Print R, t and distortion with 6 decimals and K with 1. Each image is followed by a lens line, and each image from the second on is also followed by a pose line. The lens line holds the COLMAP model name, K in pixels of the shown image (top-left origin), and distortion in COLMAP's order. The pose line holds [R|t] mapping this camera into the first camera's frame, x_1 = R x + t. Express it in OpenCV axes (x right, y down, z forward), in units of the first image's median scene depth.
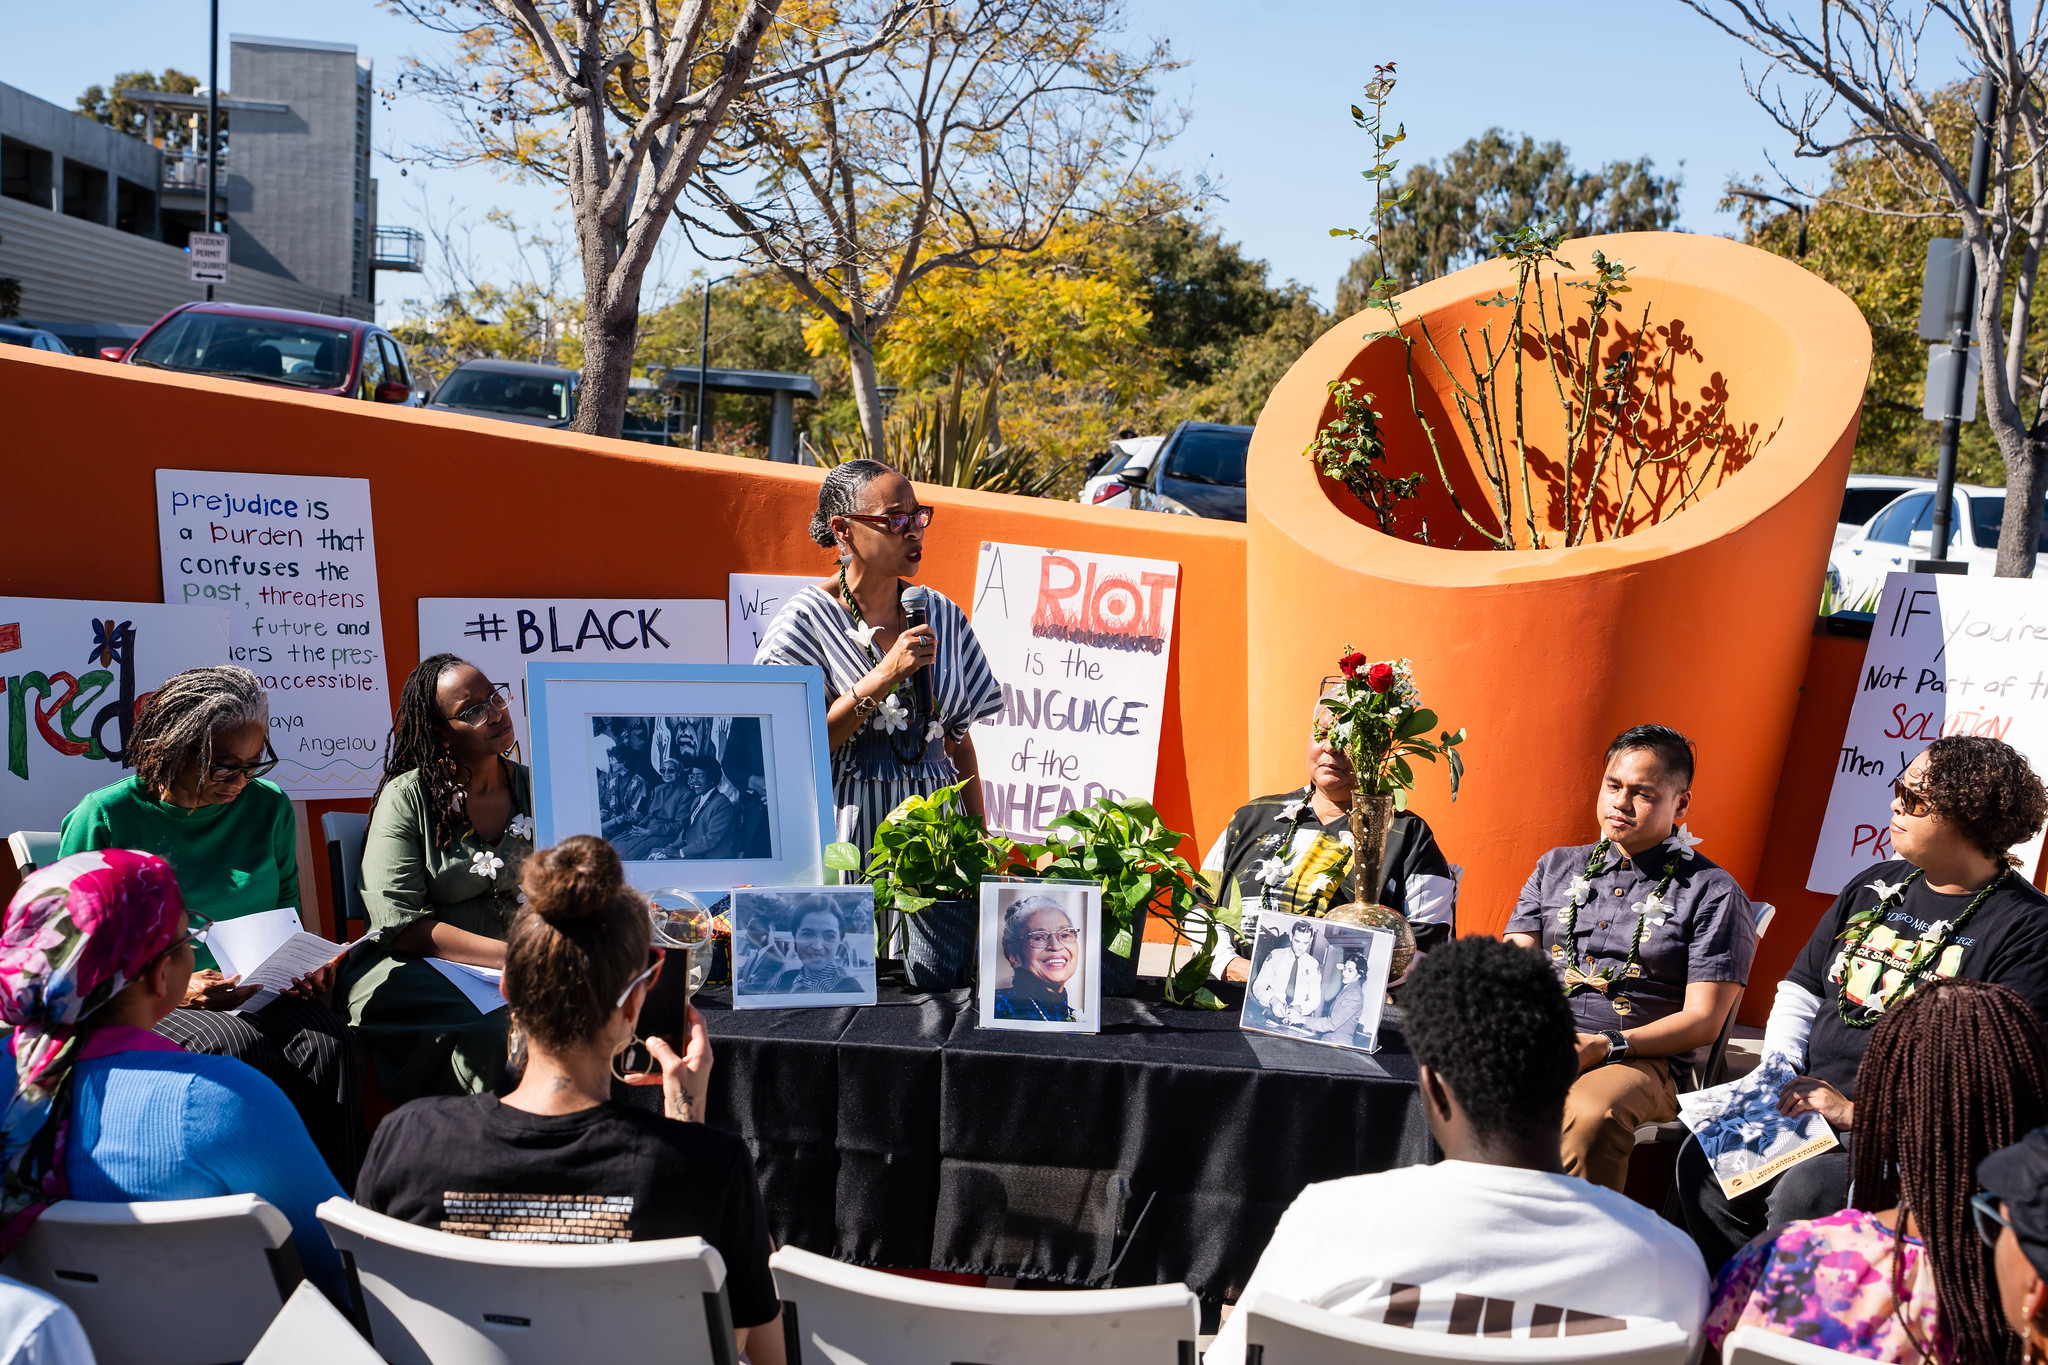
lens RADIAL K [[2955.6, 0, 1055.5], [0, 2955.6, 685.4], [0, 0, 1]] dist [0.281505, 0.084961]
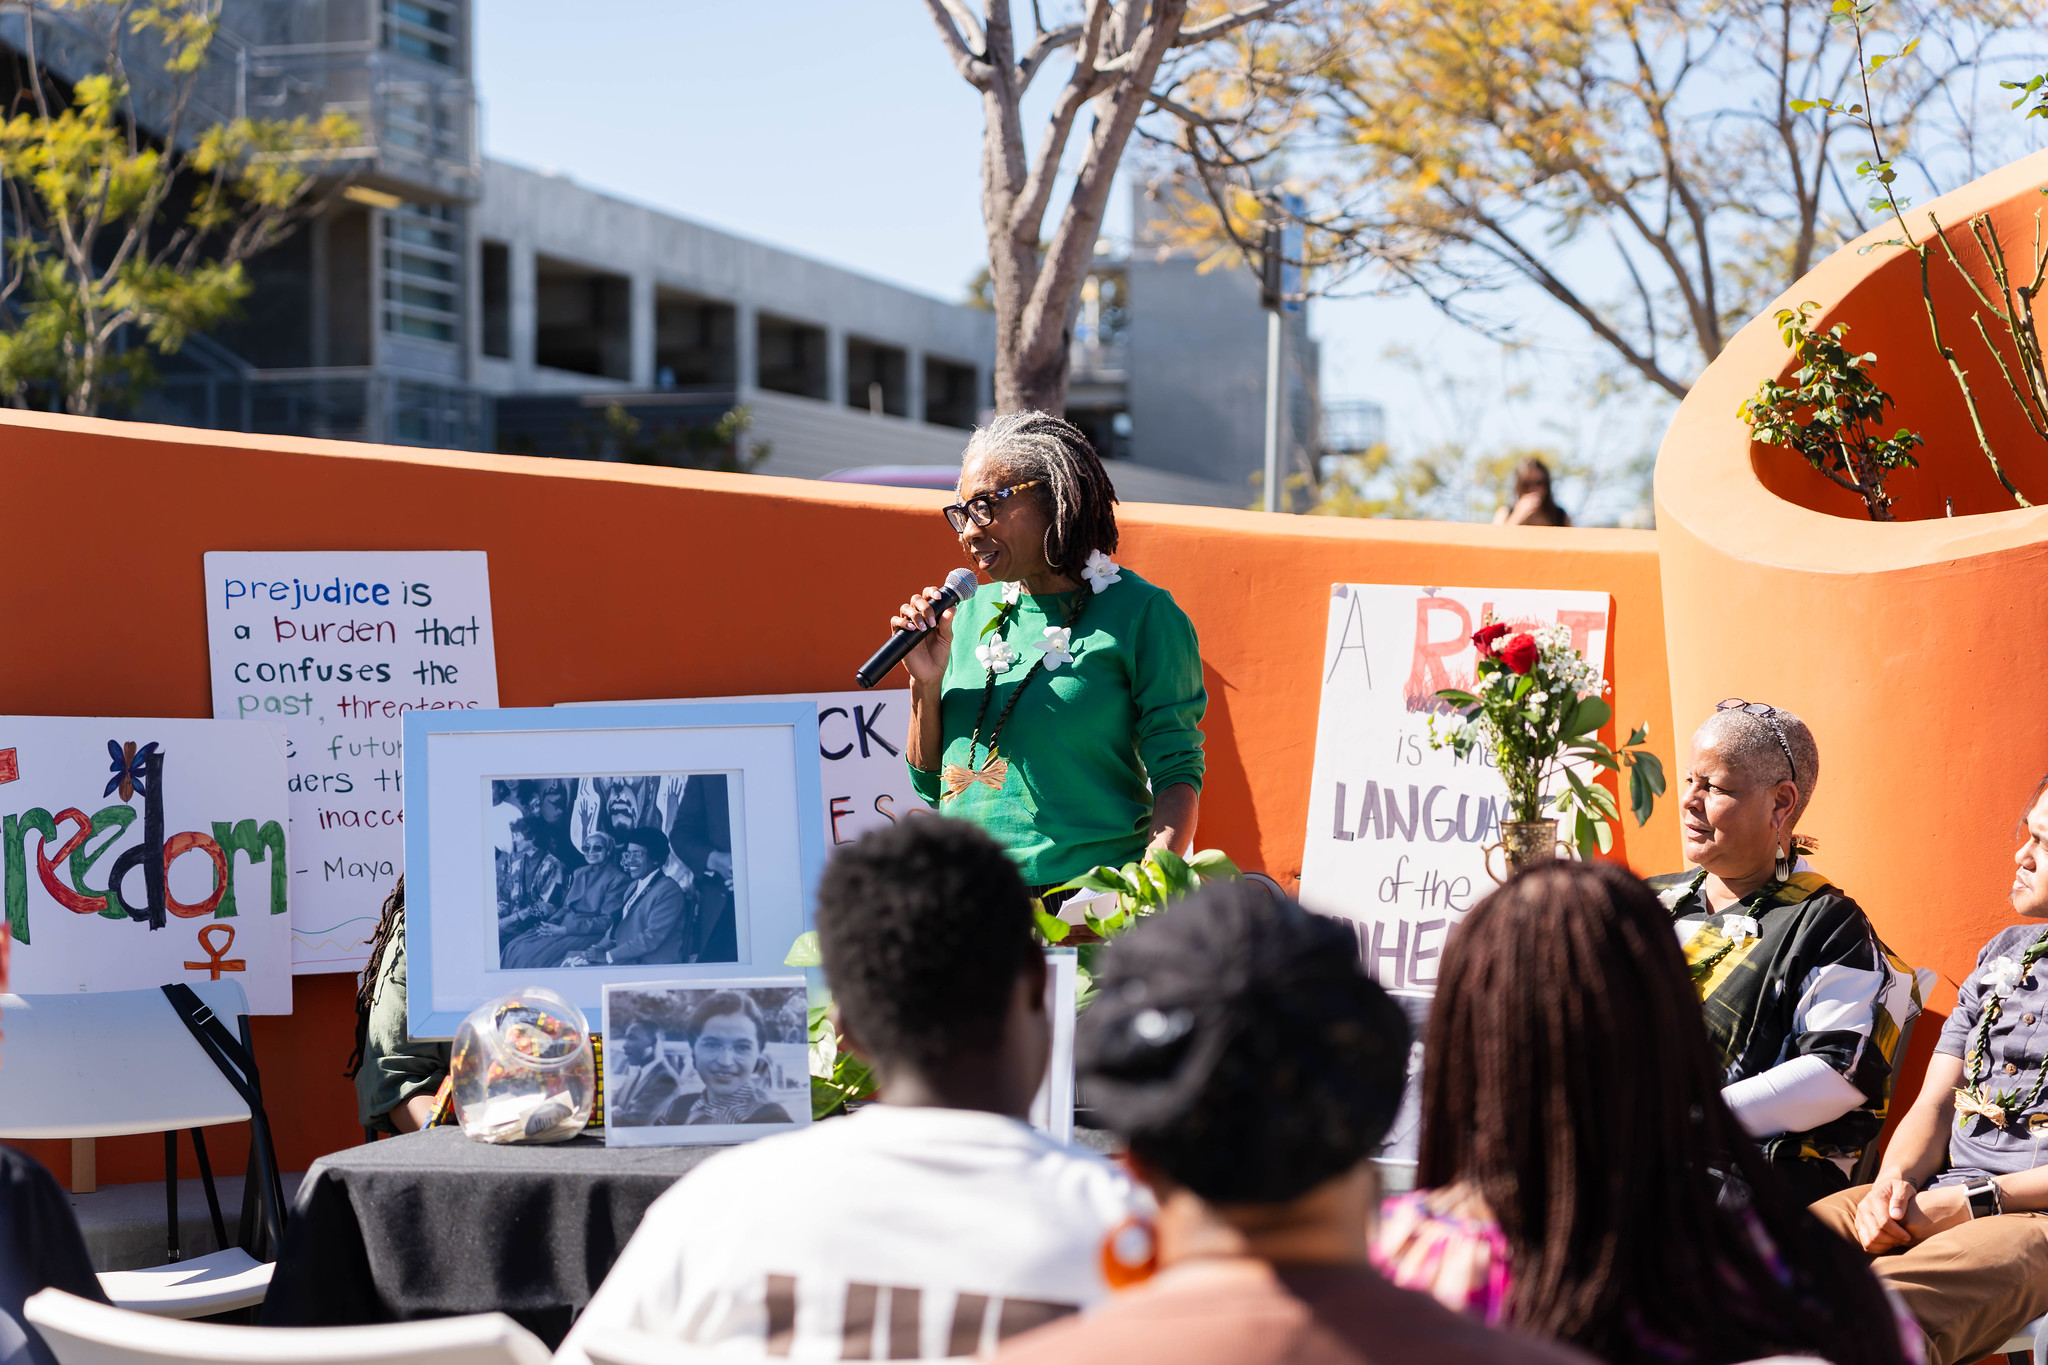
lens RADIAL K [[4236.7, 0, 1126.1], [0, 4236.7, 754.1], [0, 0, 1]] dist [0.042259, -0.214028]
pose [[0.961348, -0.062765, -0.268086, 0.220463], [0.046399, 0.996676, -0.066958, 0.064383], [0.271397, 0.051931, 0.961065, 0.016271]]
